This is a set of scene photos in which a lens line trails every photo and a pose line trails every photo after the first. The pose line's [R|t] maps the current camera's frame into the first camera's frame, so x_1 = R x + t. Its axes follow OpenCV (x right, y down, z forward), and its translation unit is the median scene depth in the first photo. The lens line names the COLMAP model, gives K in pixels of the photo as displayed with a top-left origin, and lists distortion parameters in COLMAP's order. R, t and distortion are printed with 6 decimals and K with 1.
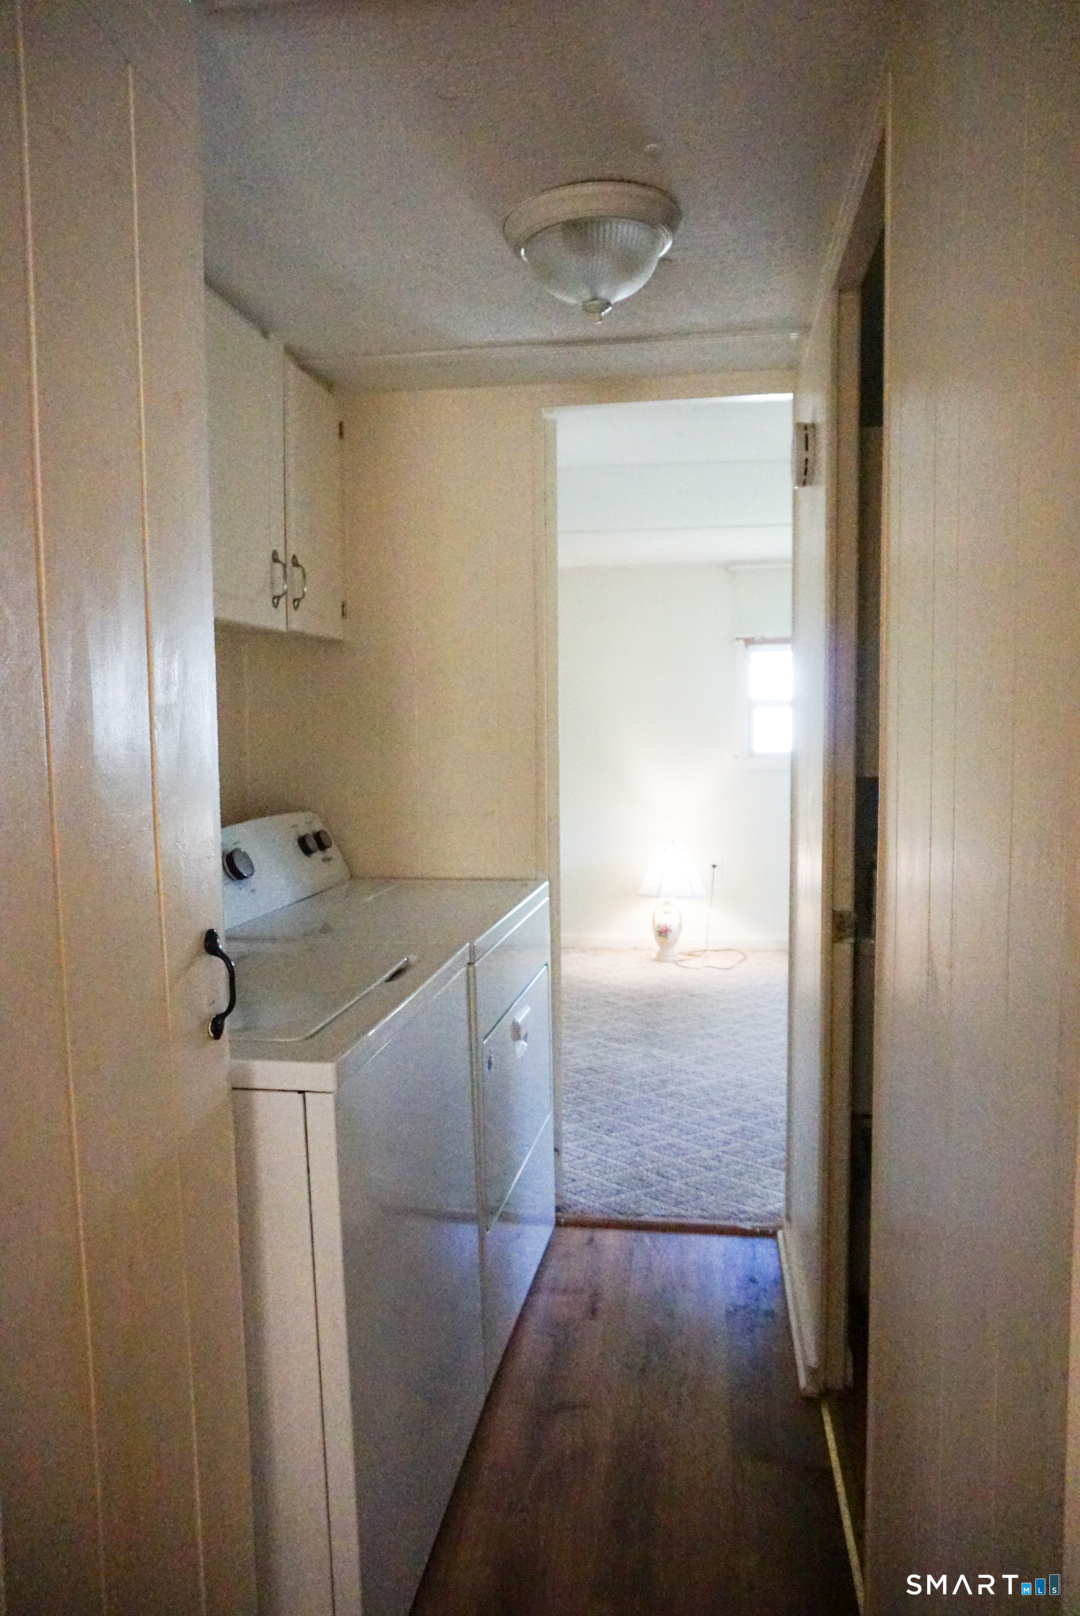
lens RADIAL K [[1090.3, 0, 540.0], [0, 1090.3, 808.0], [0, 0, 1]] dist [-0.048177, 0.047321]
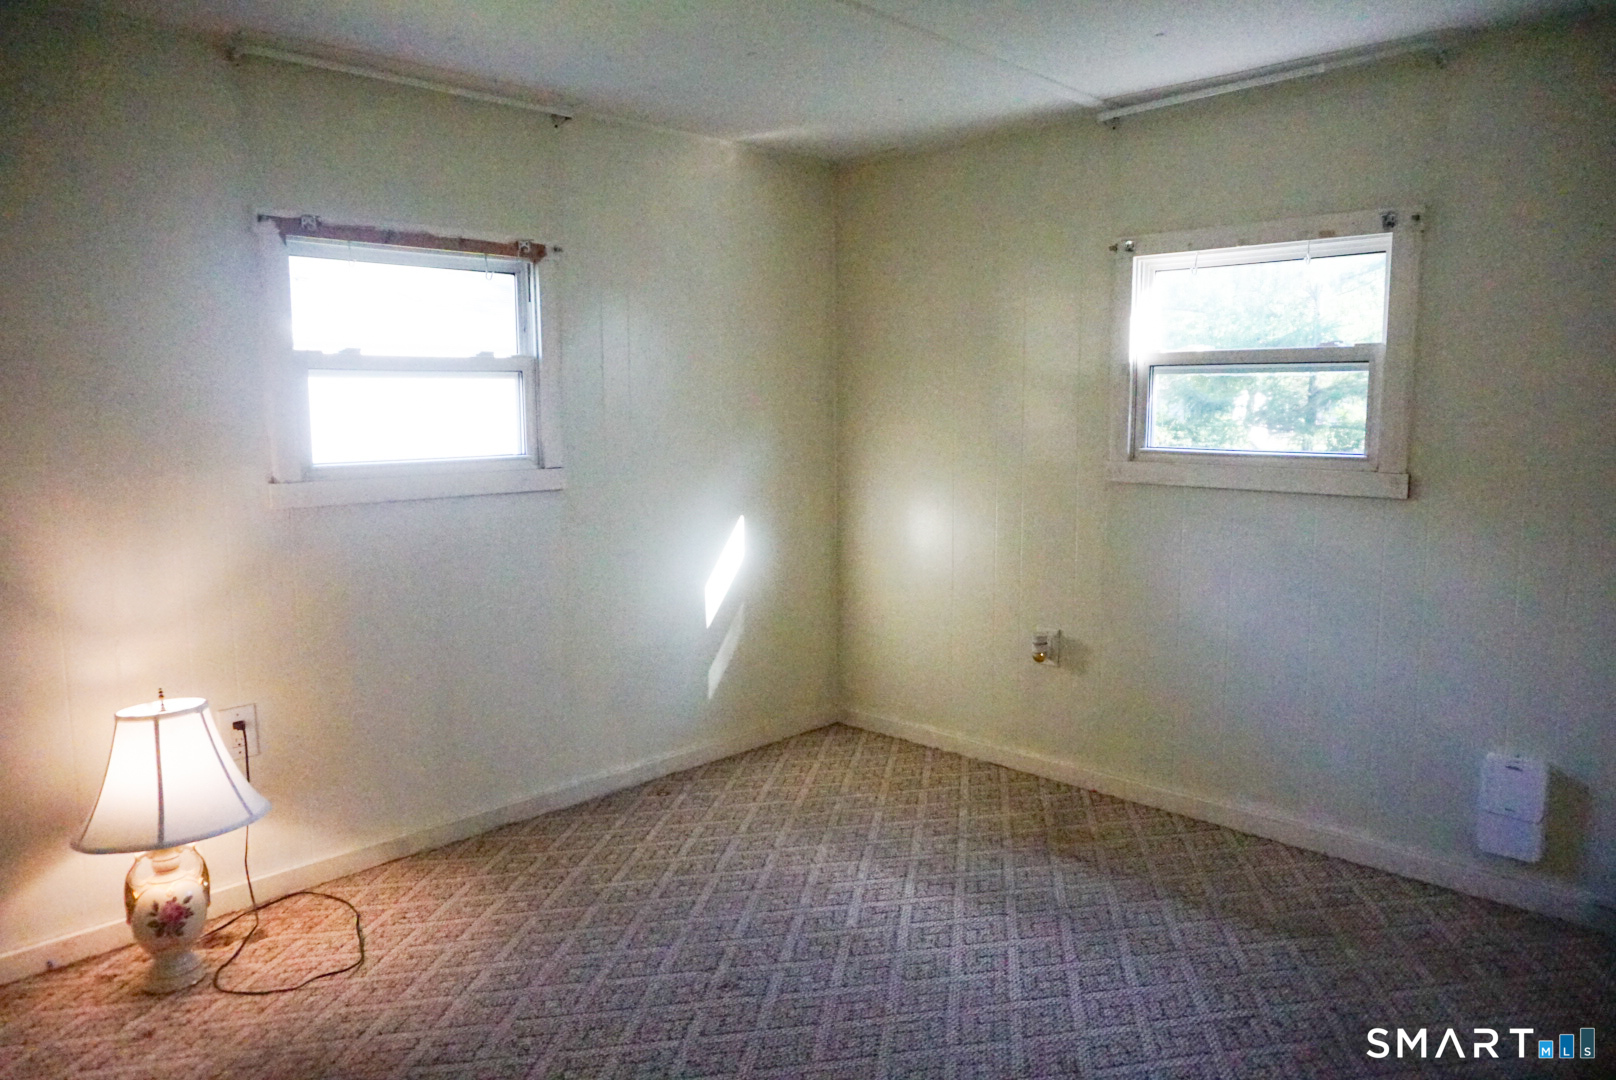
lens RADIAL K [[1090.3, 0, 794.3], [0, 1090.3, 533.3], [0, 0, 1]] dist [-0.048177, 0.047321]
pose [[0.596735, -0.087553, 0.797647, -0.053646], [0.056876, 0.996145, 0.066792, -0.043307], [-0.800420, 0.005510, 0.599414, 0.561011]]
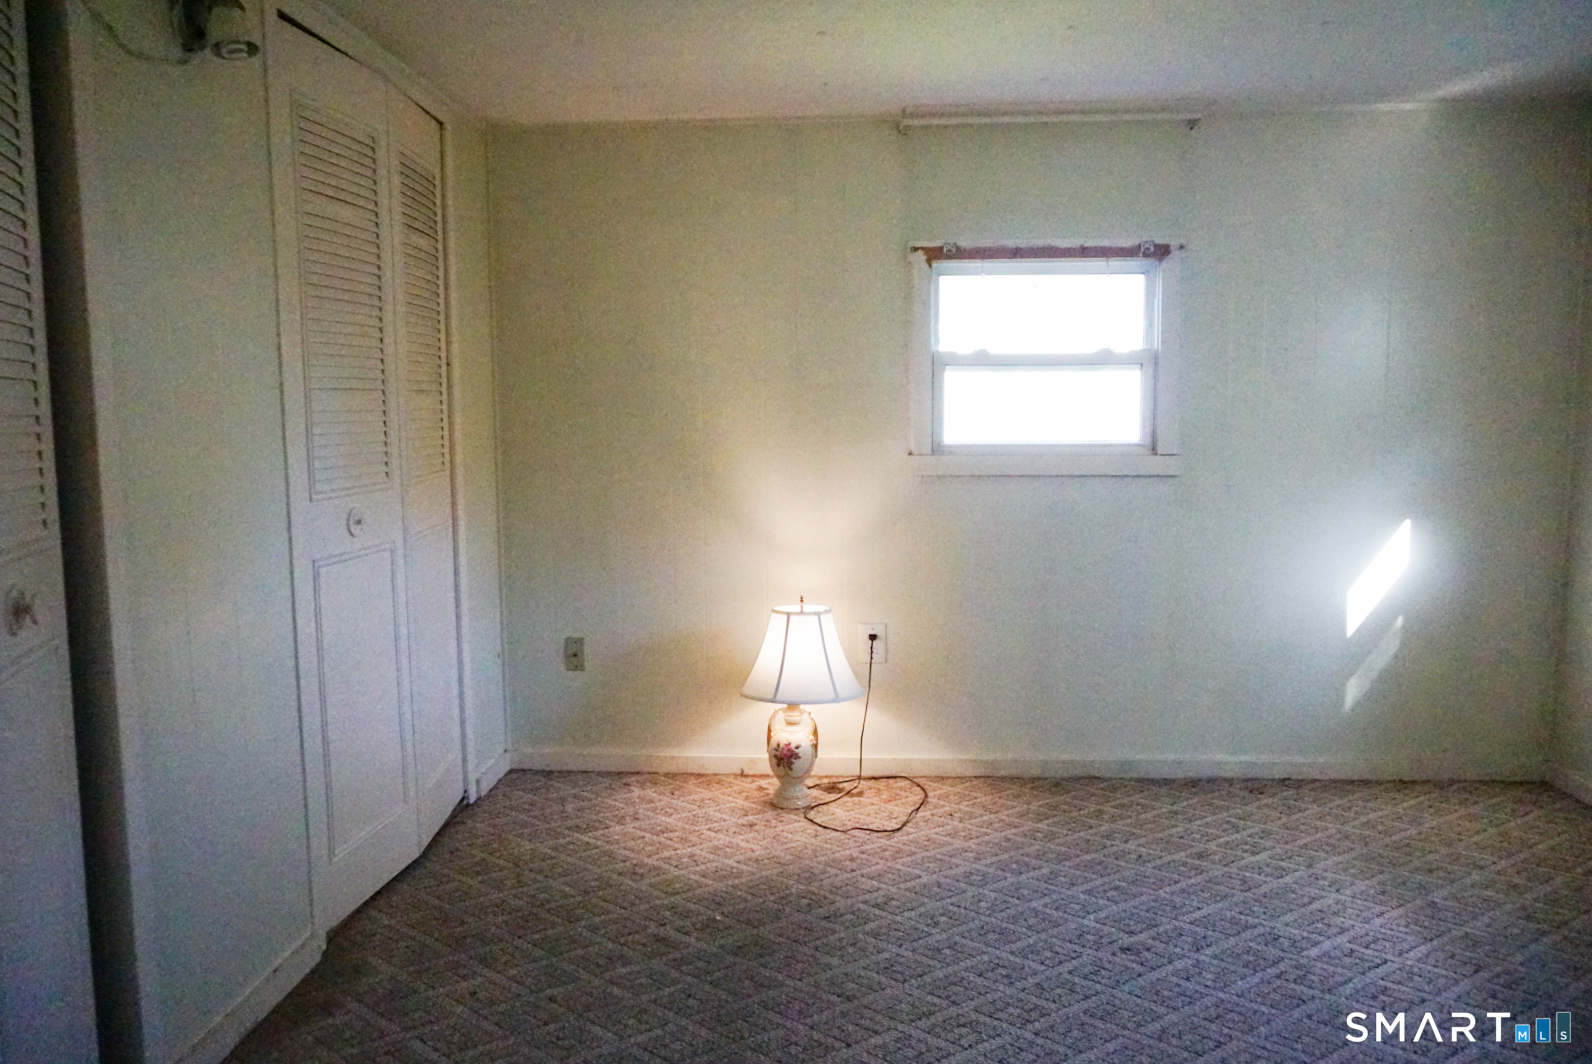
lens RADIAL K [[1074.1, 0, 782.5], [0, 1074.1, 525.4], [0, 0, 1]] dist [-0.048177, 0.047321]
pose [[0.997469, -0.002130, 0.071075, 0.070761], [-0.000528, 0.999301, 0.037367, -0.029882], [-0.071105, -0.037310, 0.996771, 0.432646]]
